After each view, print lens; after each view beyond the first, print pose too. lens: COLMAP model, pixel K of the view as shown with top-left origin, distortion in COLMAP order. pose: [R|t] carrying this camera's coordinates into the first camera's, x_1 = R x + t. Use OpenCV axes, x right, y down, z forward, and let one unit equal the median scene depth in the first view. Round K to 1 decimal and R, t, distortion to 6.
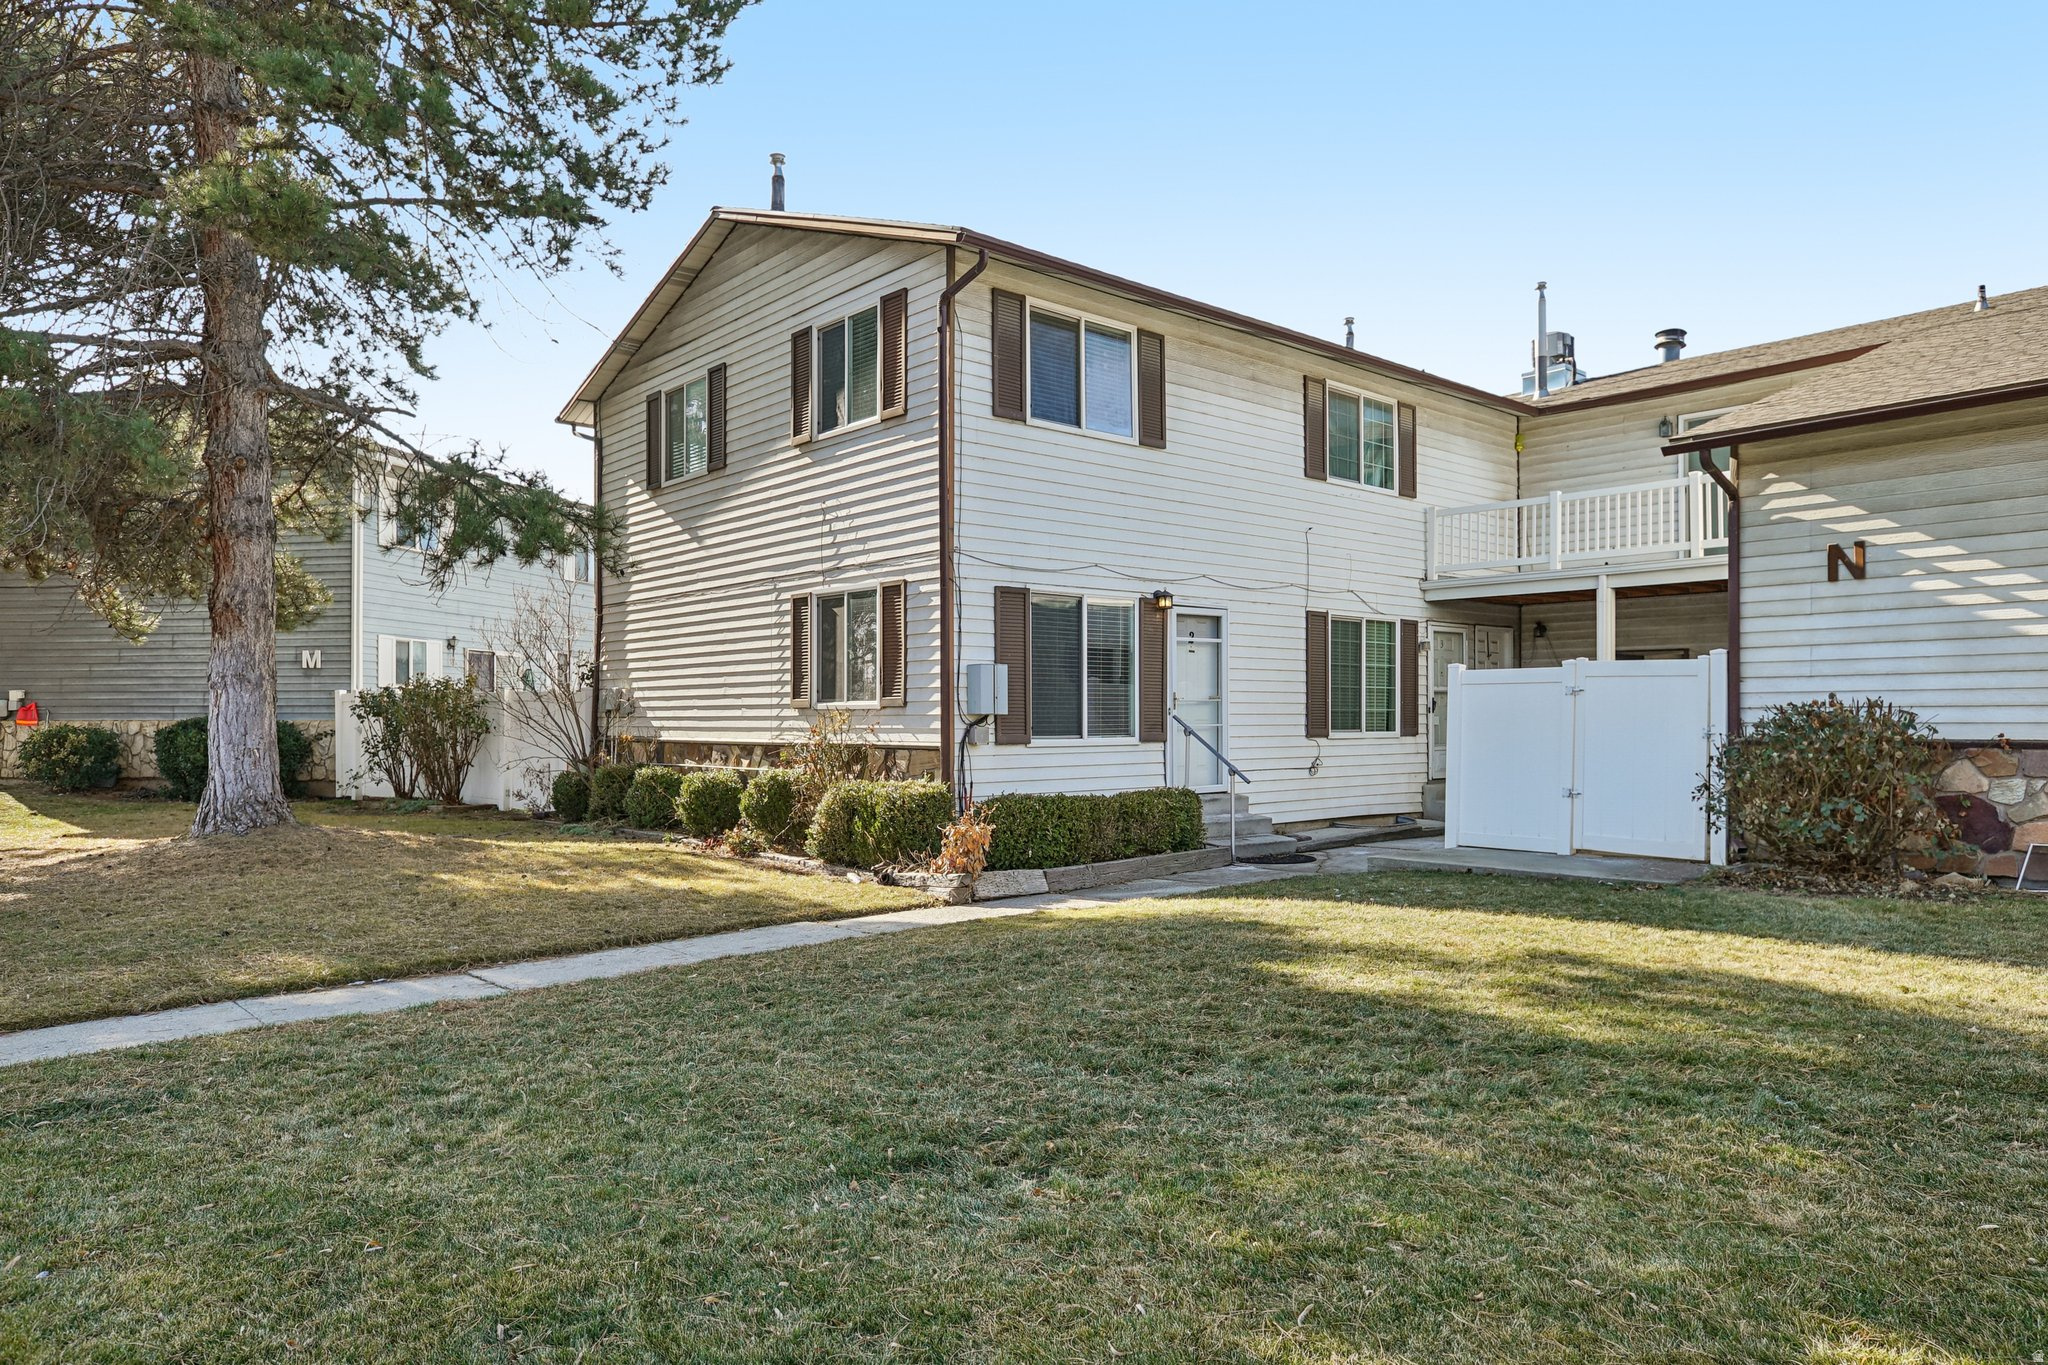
lens RADIAL K [[1326.7, 0, 1025.1], [0, 1326.7, 679.6], [0, 0, 1]] dist [0.008545, 0.002129]
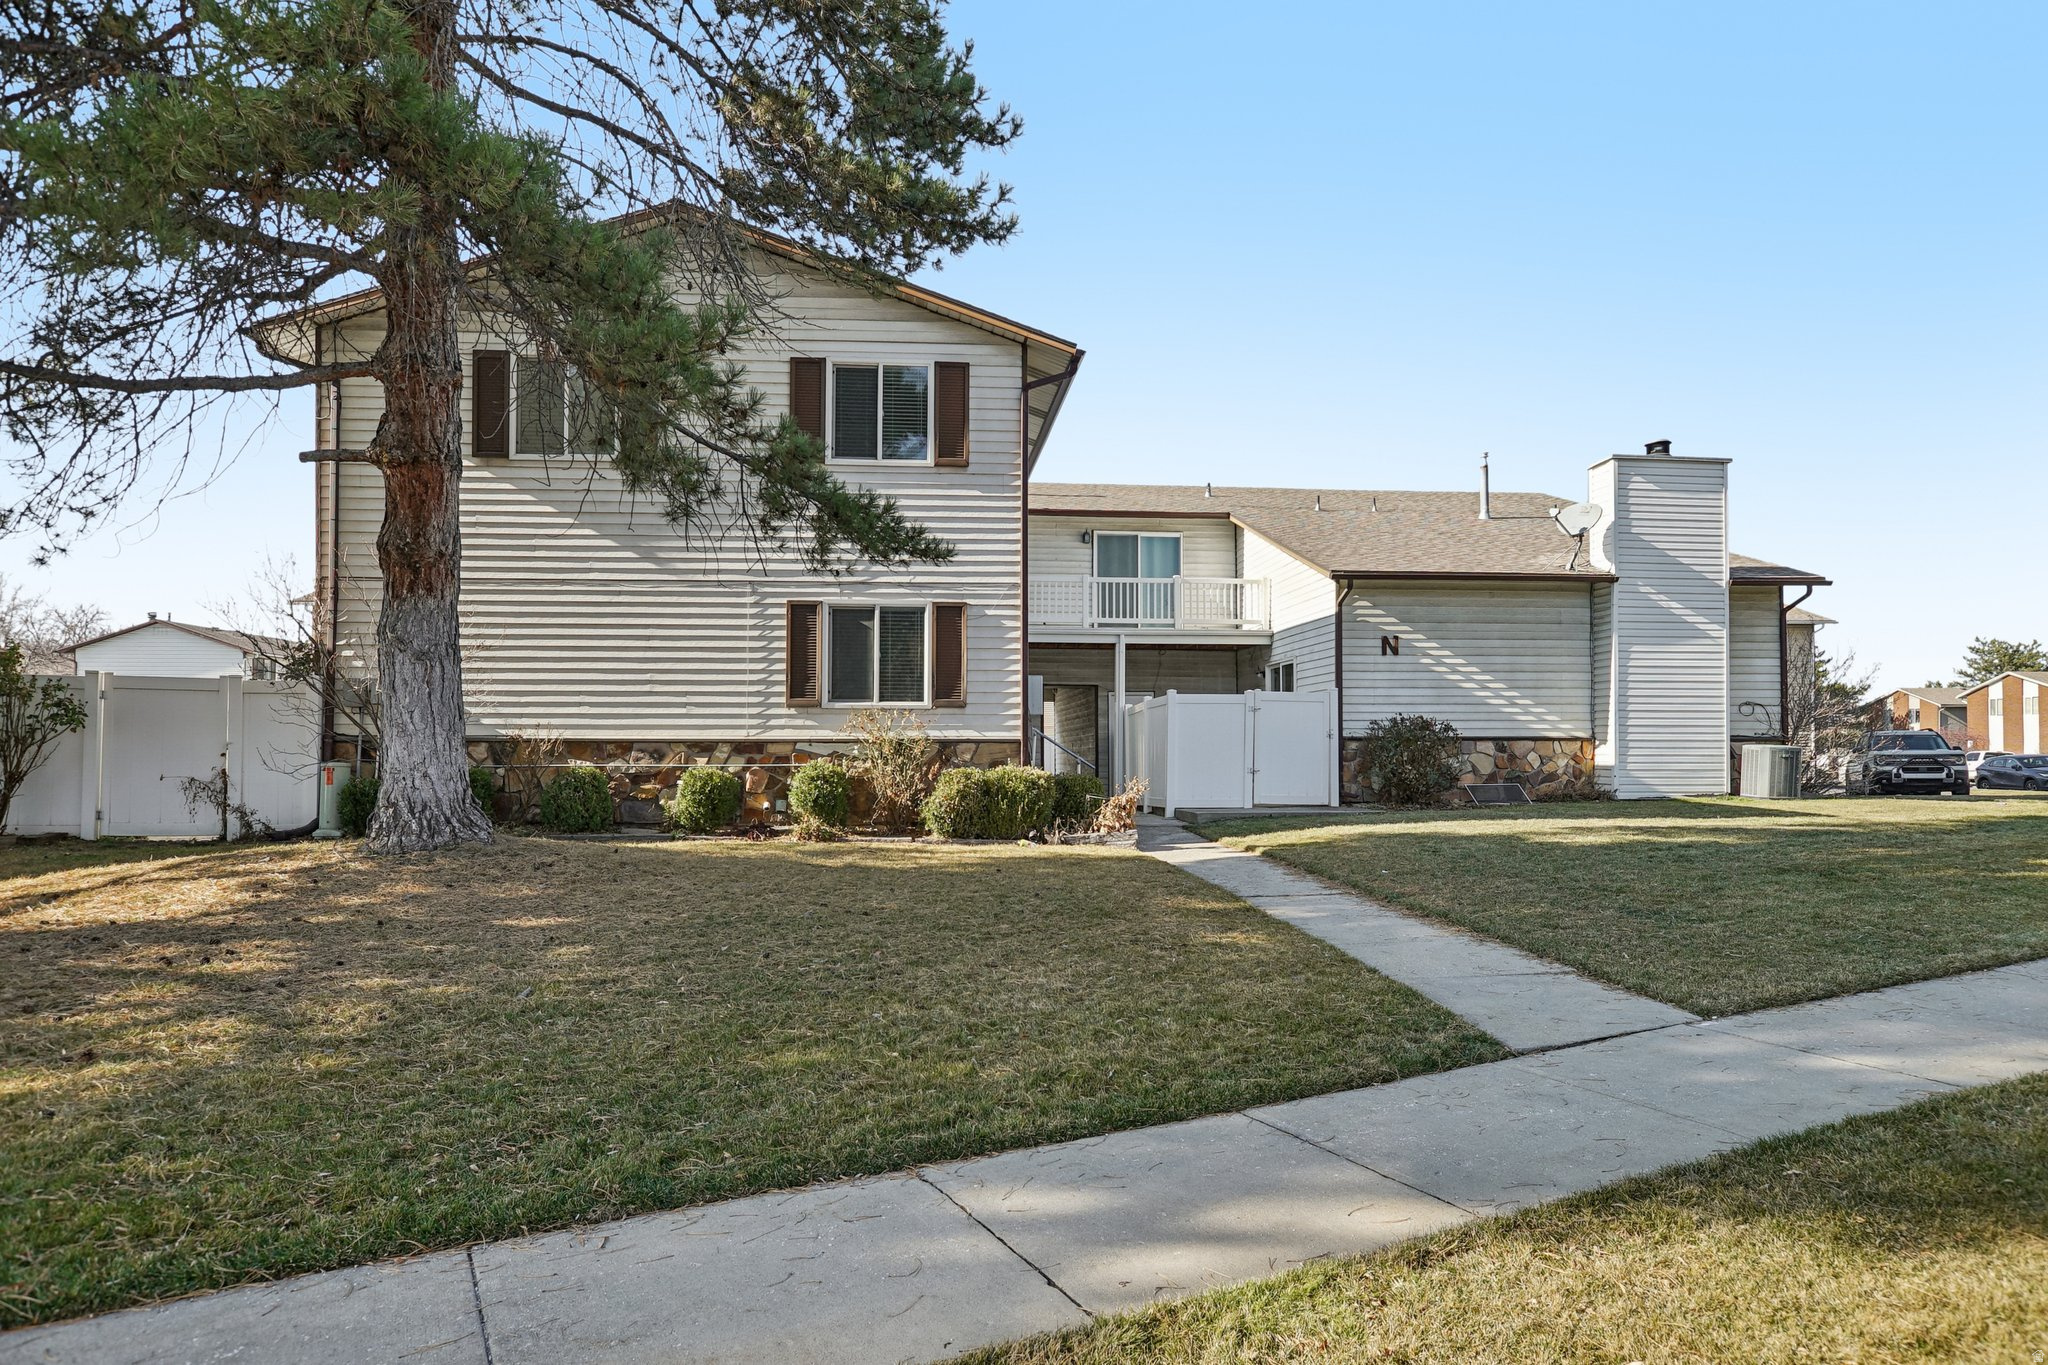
lens RADIAL K [[1326.7, 0, 1019.7], [0, 1326.7, 699.2], [0, 0, 1]] dist [0.008545, 0.002129]
pose [[0.580939, 0.032448, 0.813300, -0.929385], [-0.026416, 0.999430, -0.021004, 0.032701], [-0.813519, -0.009282, 0.581465, 0.227615]]
